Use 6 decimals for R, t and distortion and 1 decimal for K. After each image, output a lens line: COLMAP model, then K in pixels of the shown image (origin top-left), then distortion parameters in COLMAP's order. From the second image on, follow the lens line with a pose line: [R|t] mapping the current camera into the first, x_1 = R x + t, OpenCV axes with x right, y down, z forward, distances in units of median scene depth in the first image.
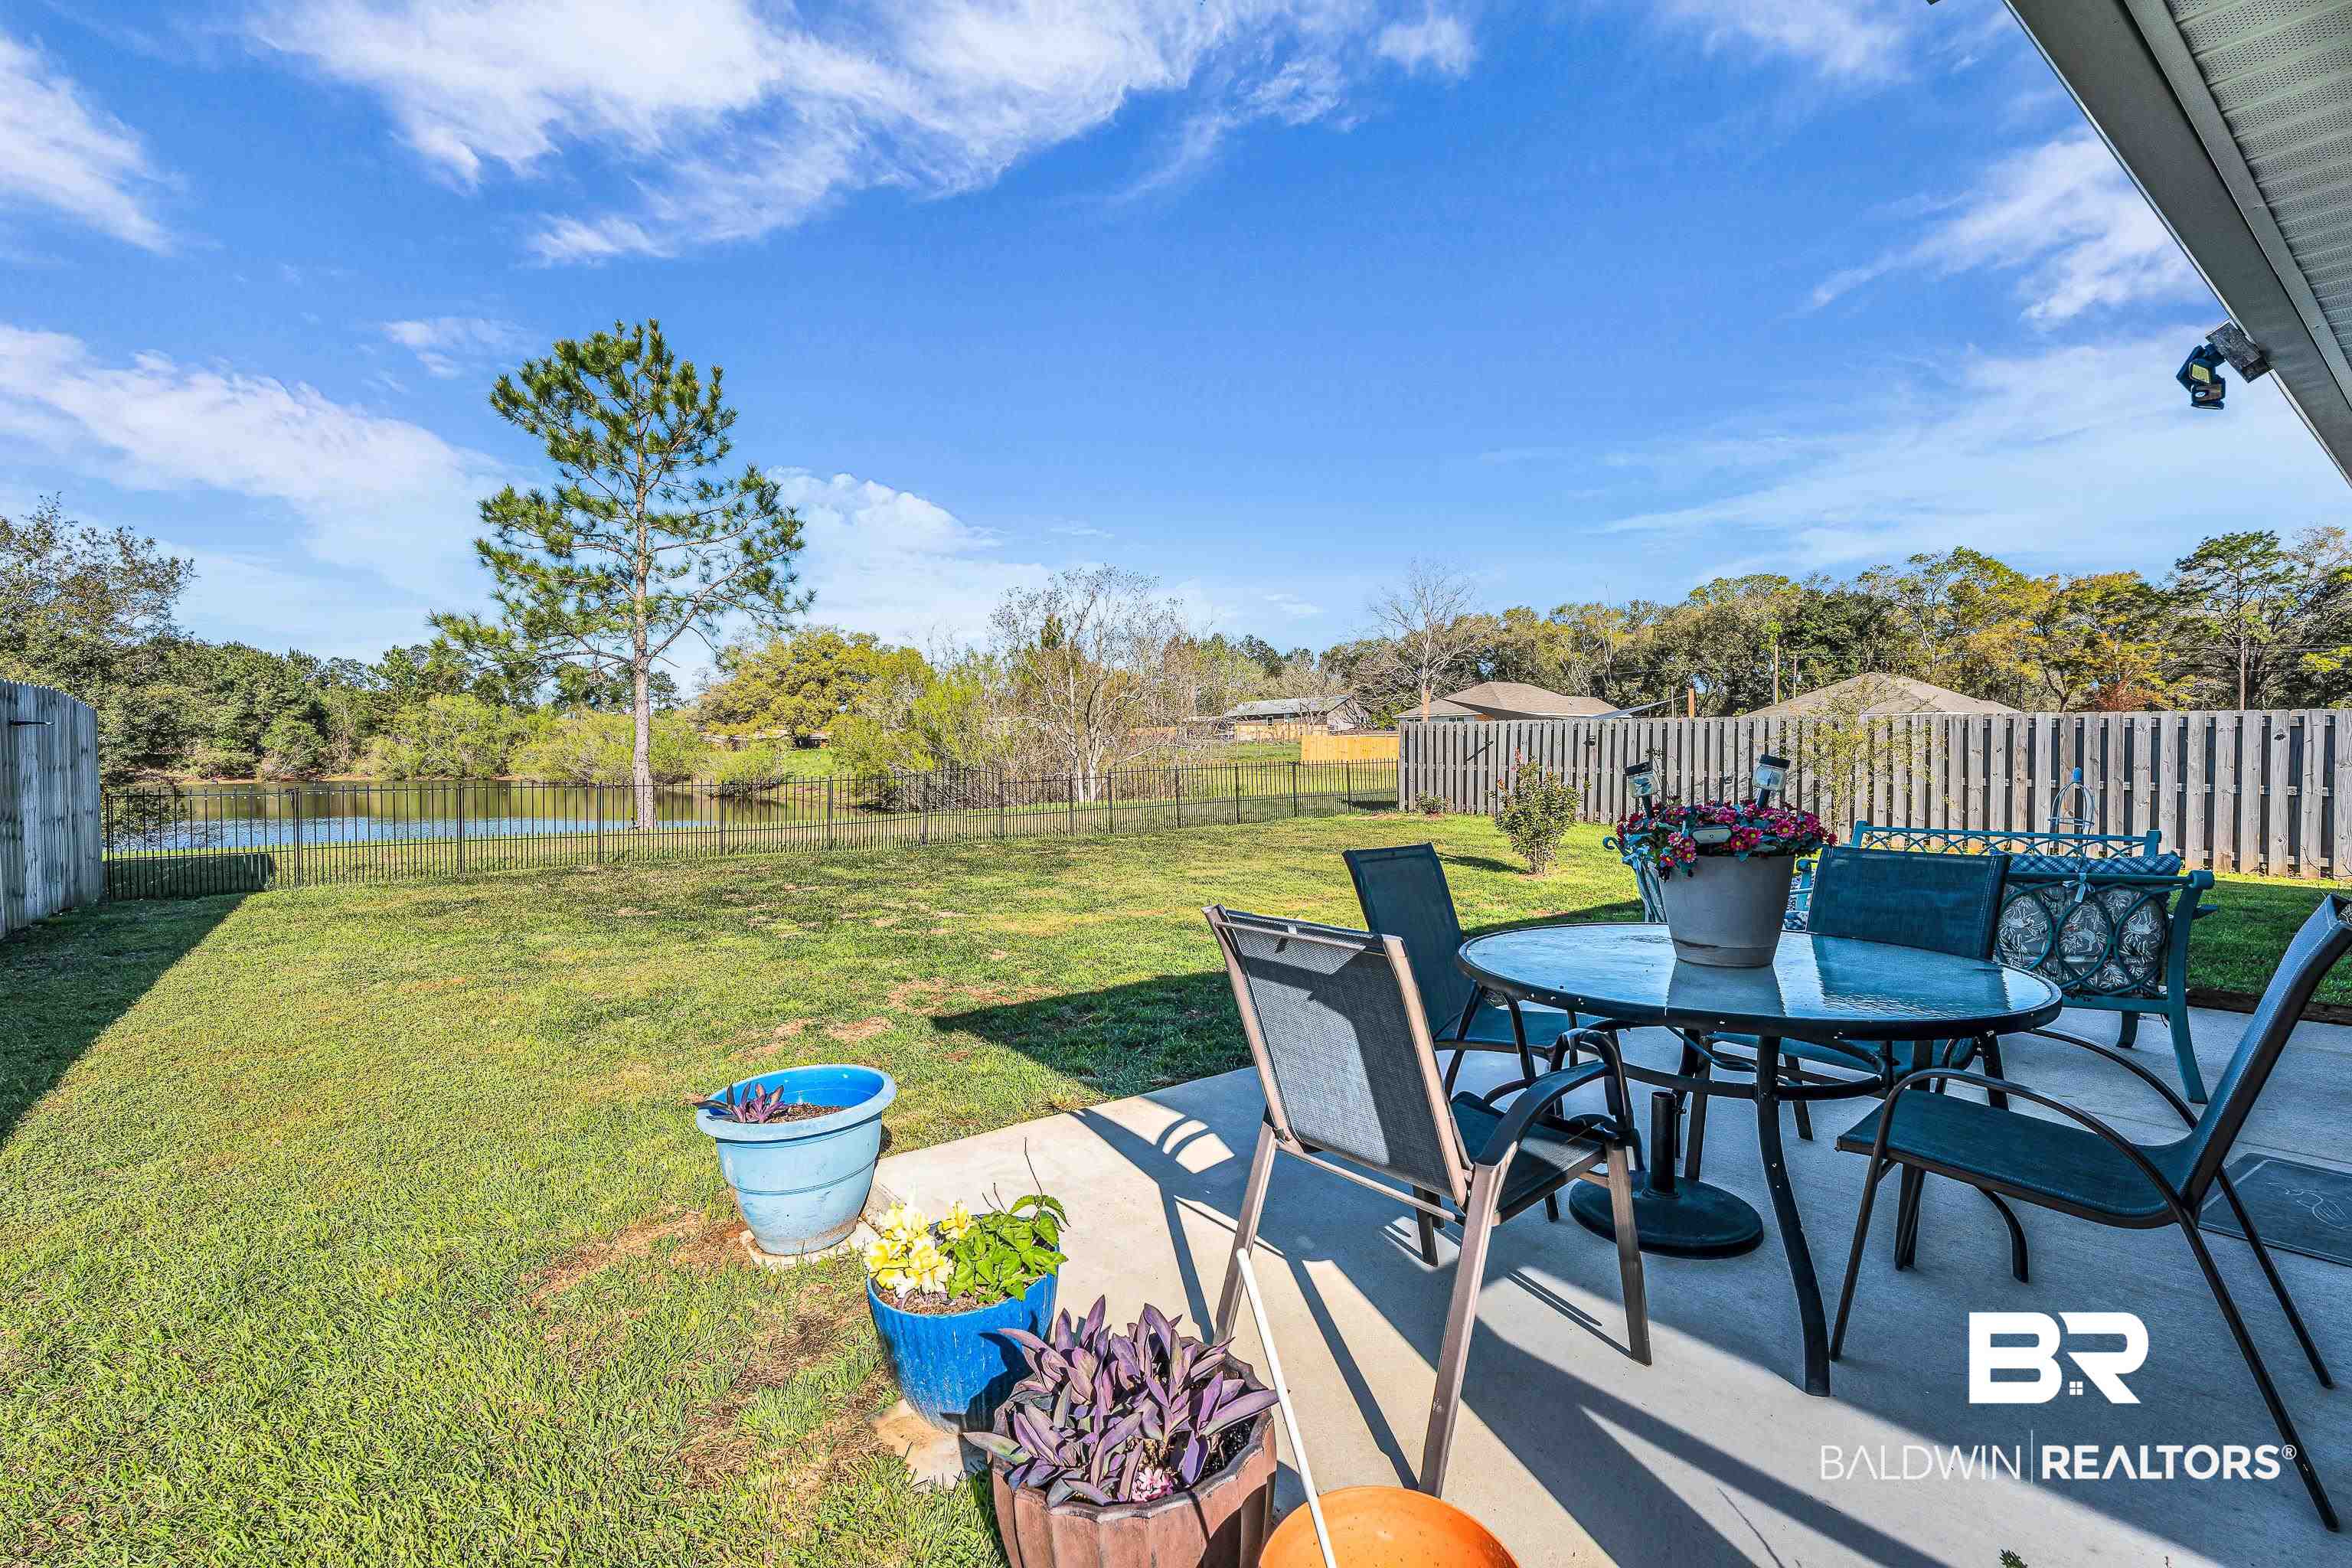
lens RADIAL K [[1027.5, 0, 1172.8], [0, 1027.5, 797.3], [0, 0, 1]] dist [0.002025, -0.000003]
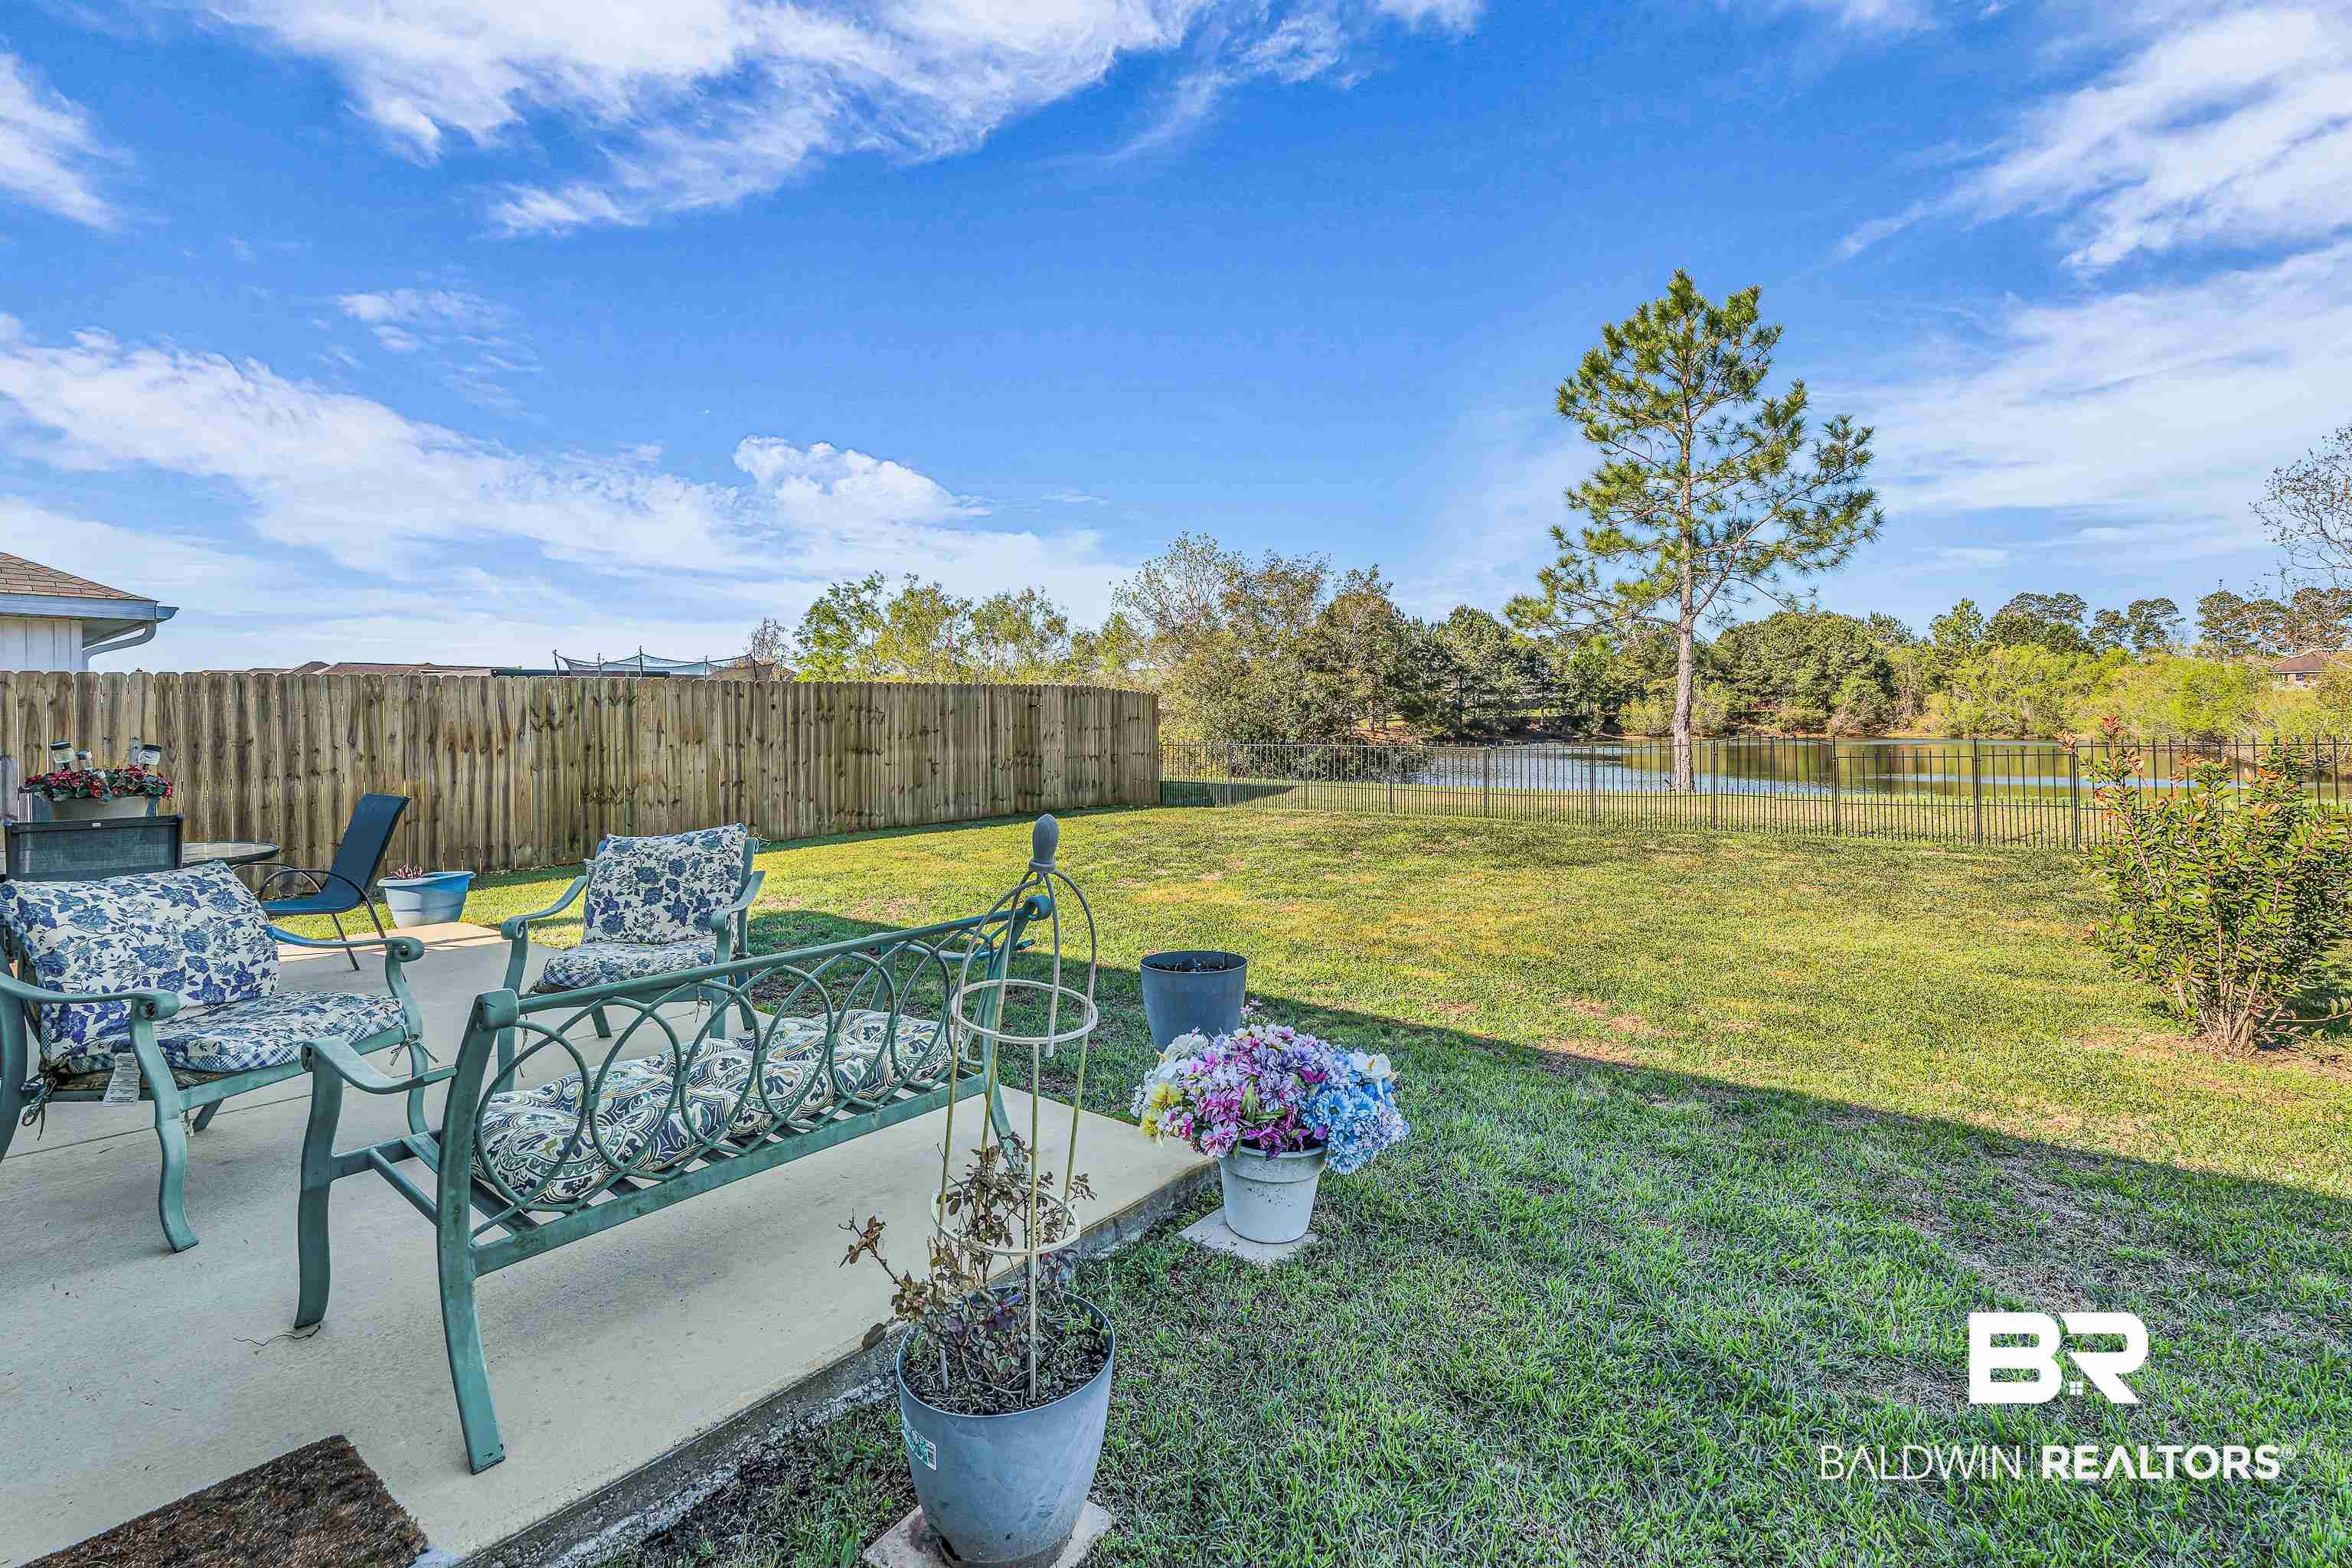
lens RADIAL K [[1055.1, 0, 1171.5], [0, 1055.1, 753.1], [0, 0, 1]] dist [0.002285, 0.000196]
pose [[0.244213, 0.032966, -0.969161, 0.136780], [-0.033398, 0.999115, 0.025569, -0.006580], [0.969146, 0.026124, 0.245098, 0.117684]]
